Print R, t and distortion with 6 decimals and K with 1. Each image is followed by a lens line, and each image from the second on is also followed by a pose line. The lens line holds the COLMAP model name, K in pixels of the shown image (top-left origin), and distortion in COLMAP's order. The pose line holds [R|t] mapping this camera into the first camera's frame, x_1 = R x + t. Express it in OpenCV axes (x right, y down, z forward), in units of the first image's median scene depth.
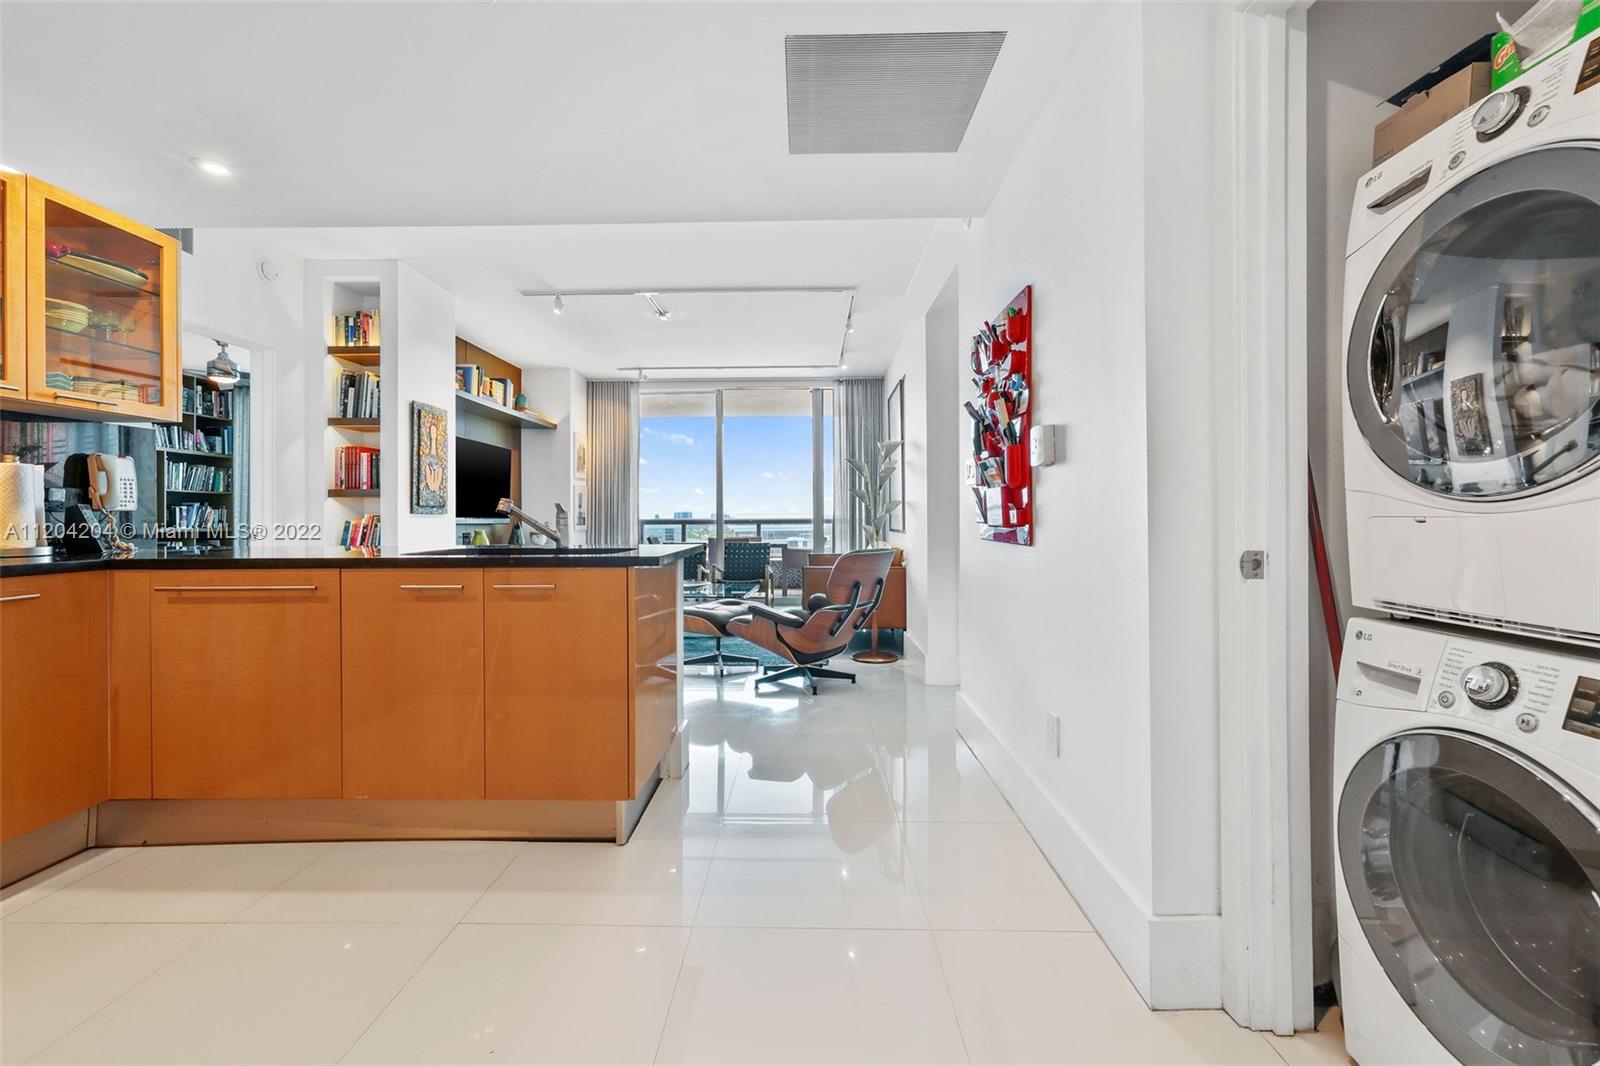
lens RADIAL K [[676.0, 0, 794.4], [0, 676.0, 514.1], [0, 0, 1]] dist [-0.001259, 0.008953]
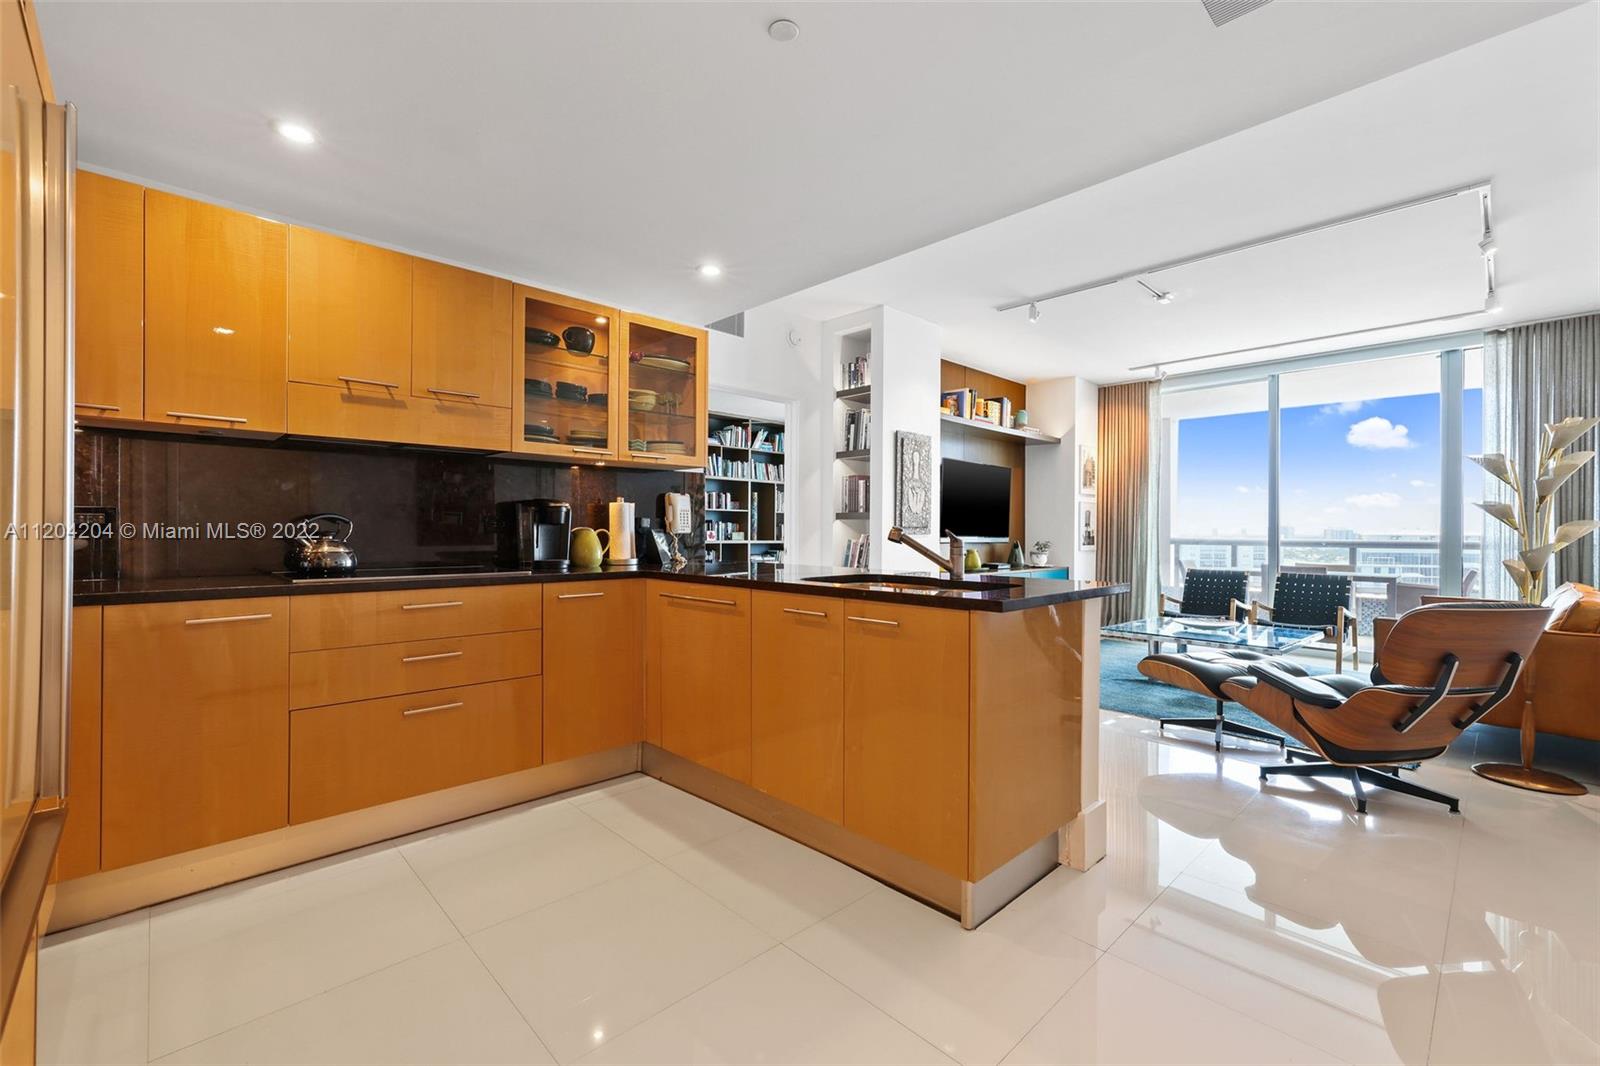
lens RADIAL K [[680.5, 0, 801.8], [0, 680.5, 528.5], [0, 0, 1]] dist [0.000010, 0.008951]
pose [[0.711281, 0.007557, -0.702867, 0.097463], [-0.006149, 0.999971, 0.004528, -0.013295], [0.702881, 0.001102, 0.711306, 0.108486]]
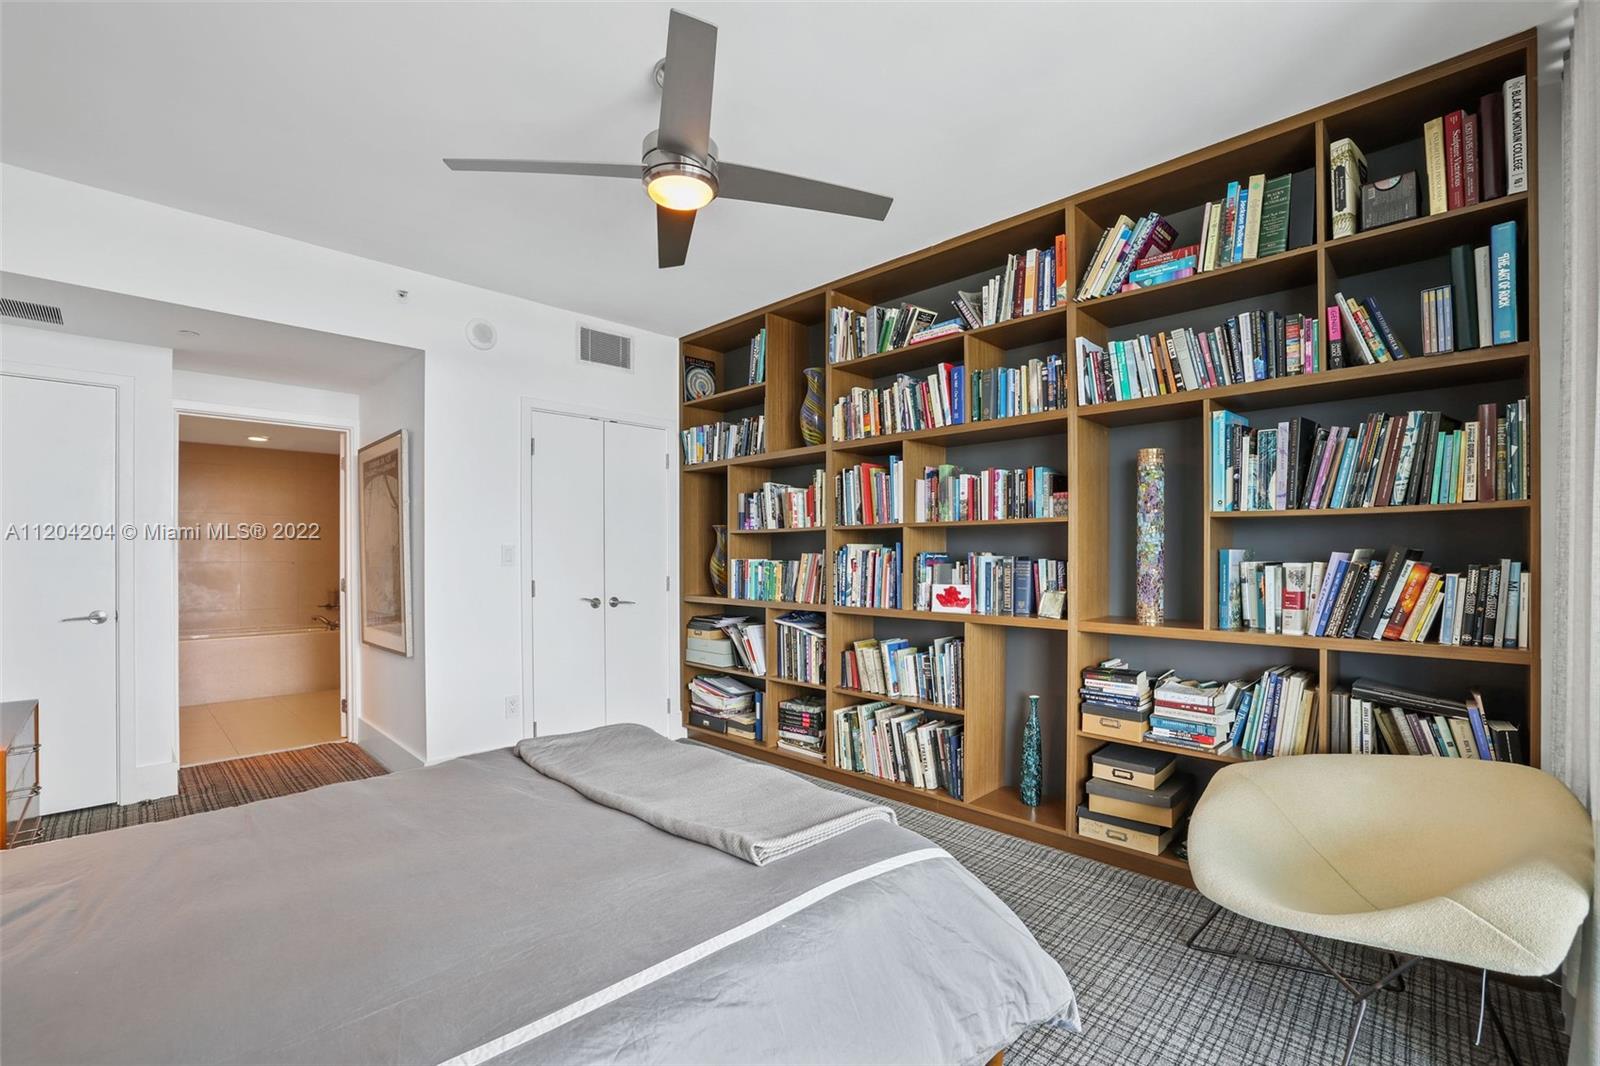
lens RADIAL K [[706.2, 0, 802.0], [0, 706.2, 555.7], [0, 0, 1]] dist [-0.047263, 0.010588]
pose [[-0.685714, 0.005790, -0.727848, -0.811692], [0.009457, 0.999955, -0.000956, -0.025098], [0.727809, -0.007539, -0.685738, 1.636487]]
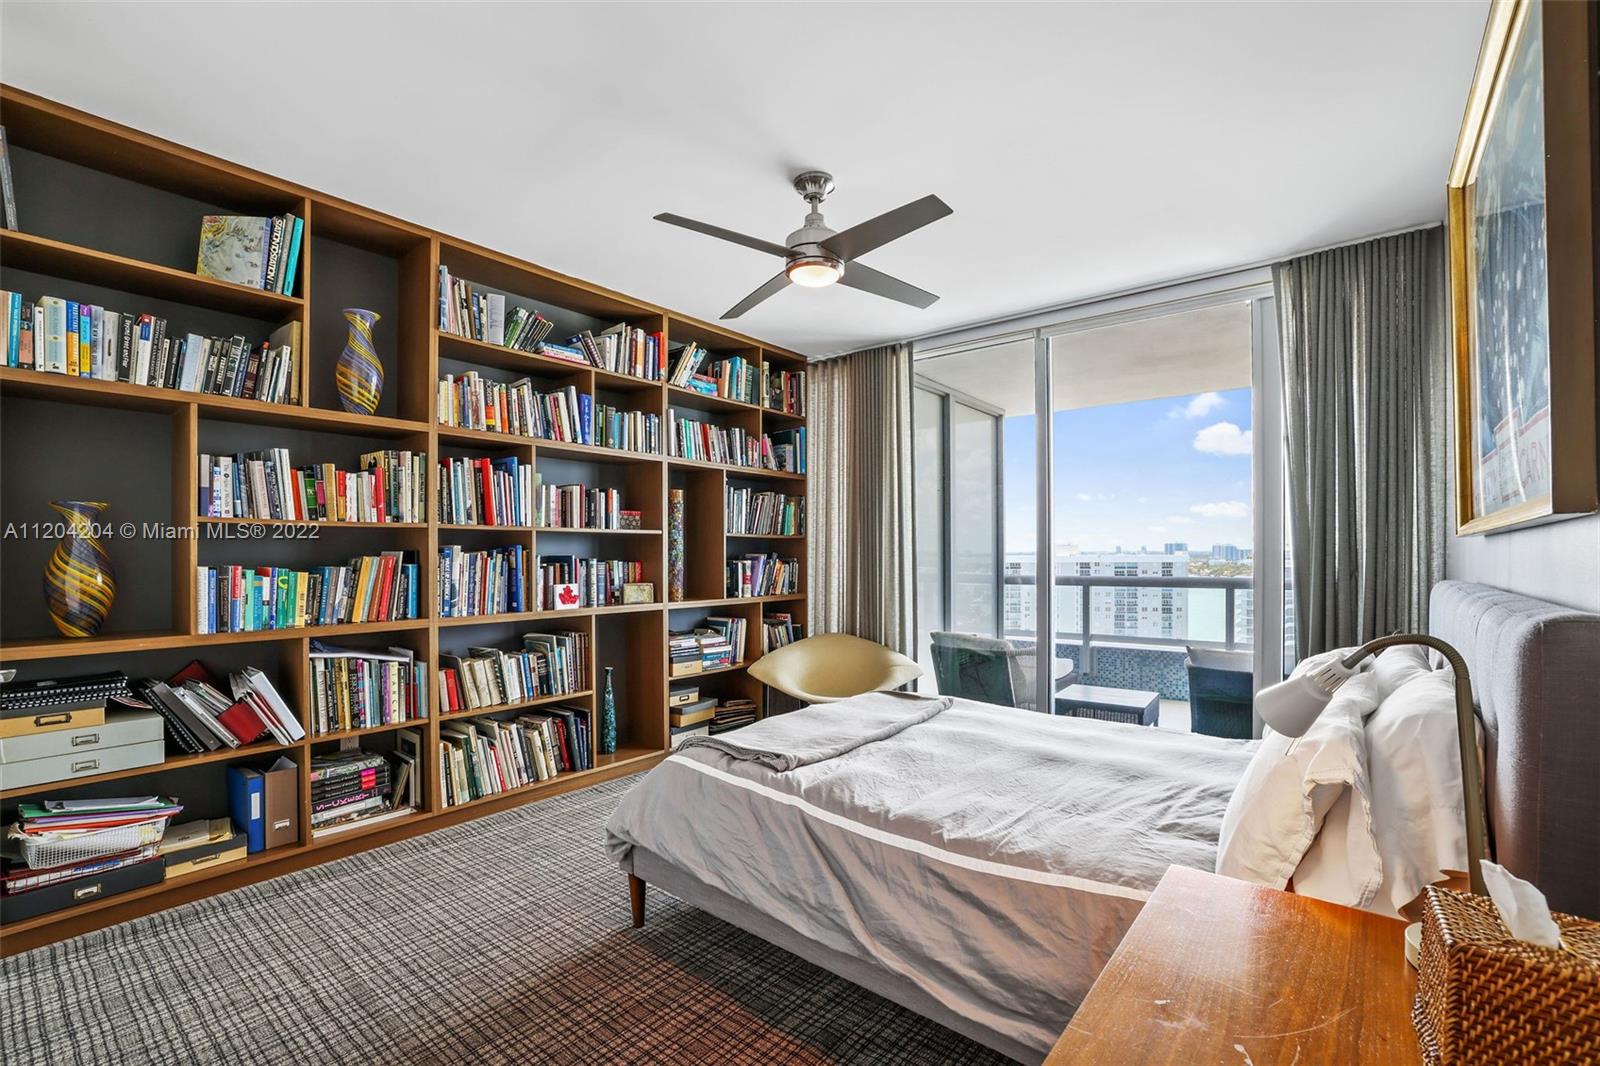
lens RADIAL K [[697.9, 0, 797.4], [0, 697.9, 554.8], [0, 0, 1]] dist [-0.048562, 0.017870]
pose [[0.788517, 0.004160, -0.614999, -0.748219], [0.002131, 0.999953, 0.009497, -0.034977], [0.615009, -0.008799, 0.788471, 0.834508]]
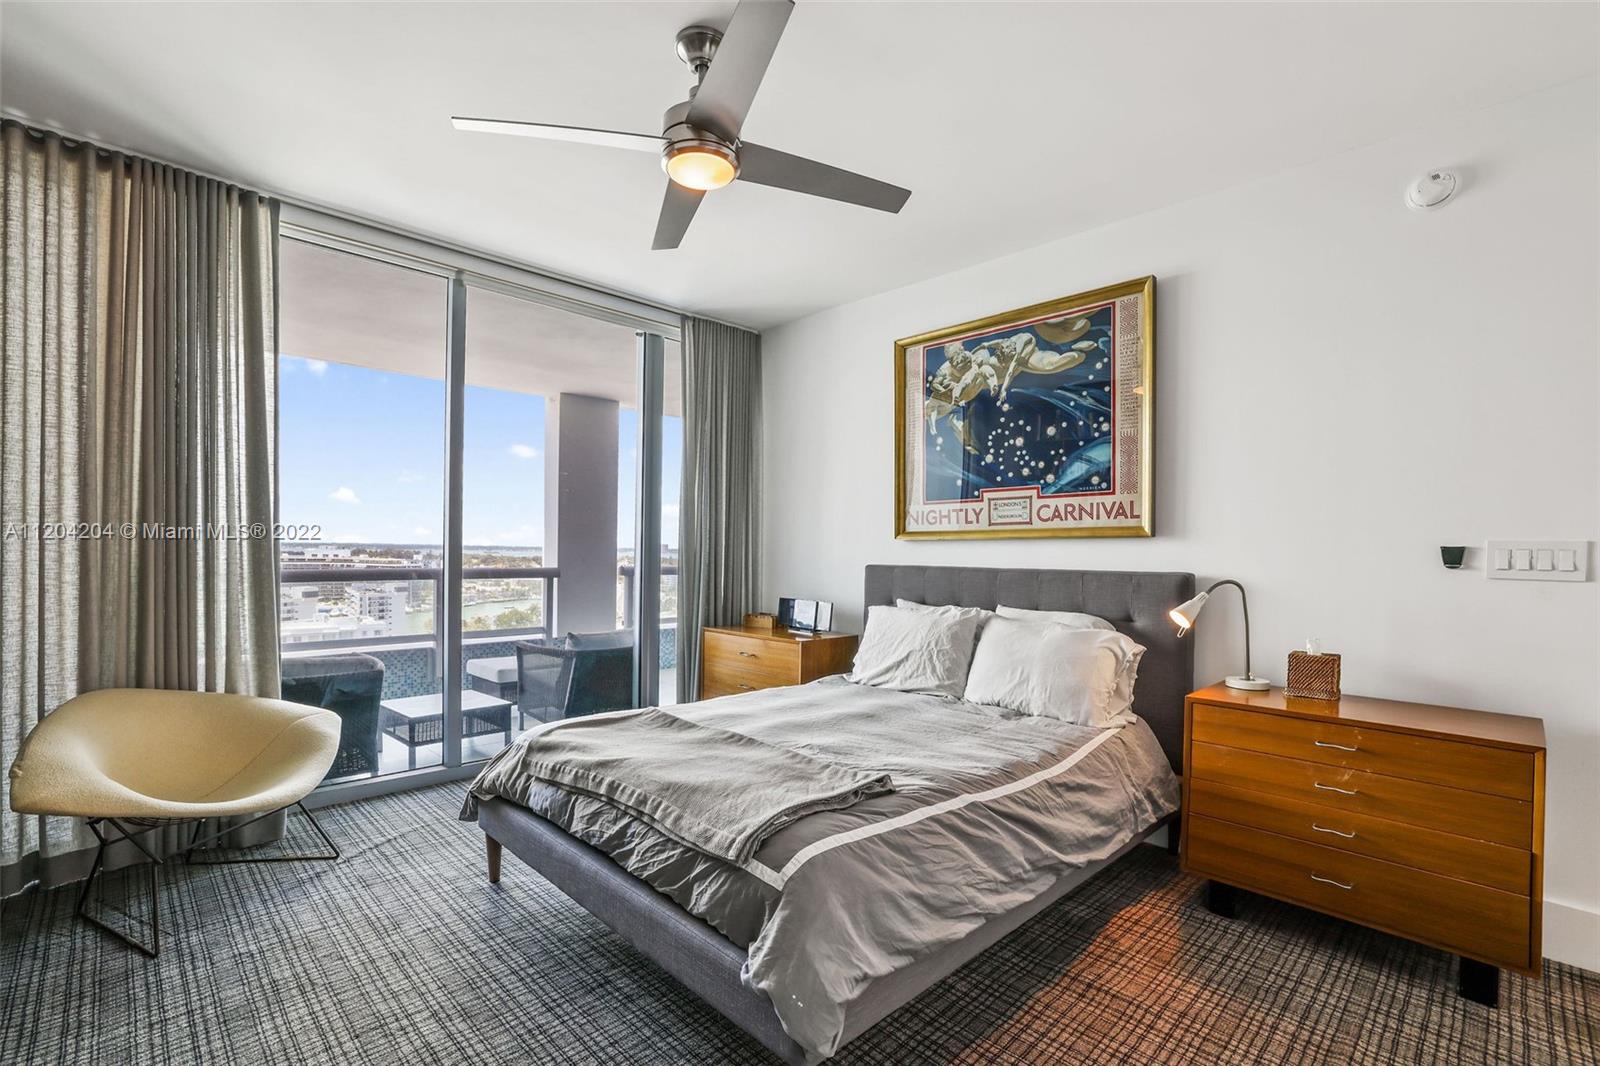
lens RADIAL K [[718.5, 0, 801.2], [0, 718.5, 557.2], [0, 0, 1]] dist [-0.035750, 0.011509]
pose [[0.698719, 0.008780, 0.715342, -1.333423], [-0.021970, 0.999716, 0.009188, -0.026718], [-0.715059, -0.022136, 0.698714, 0.933772]]
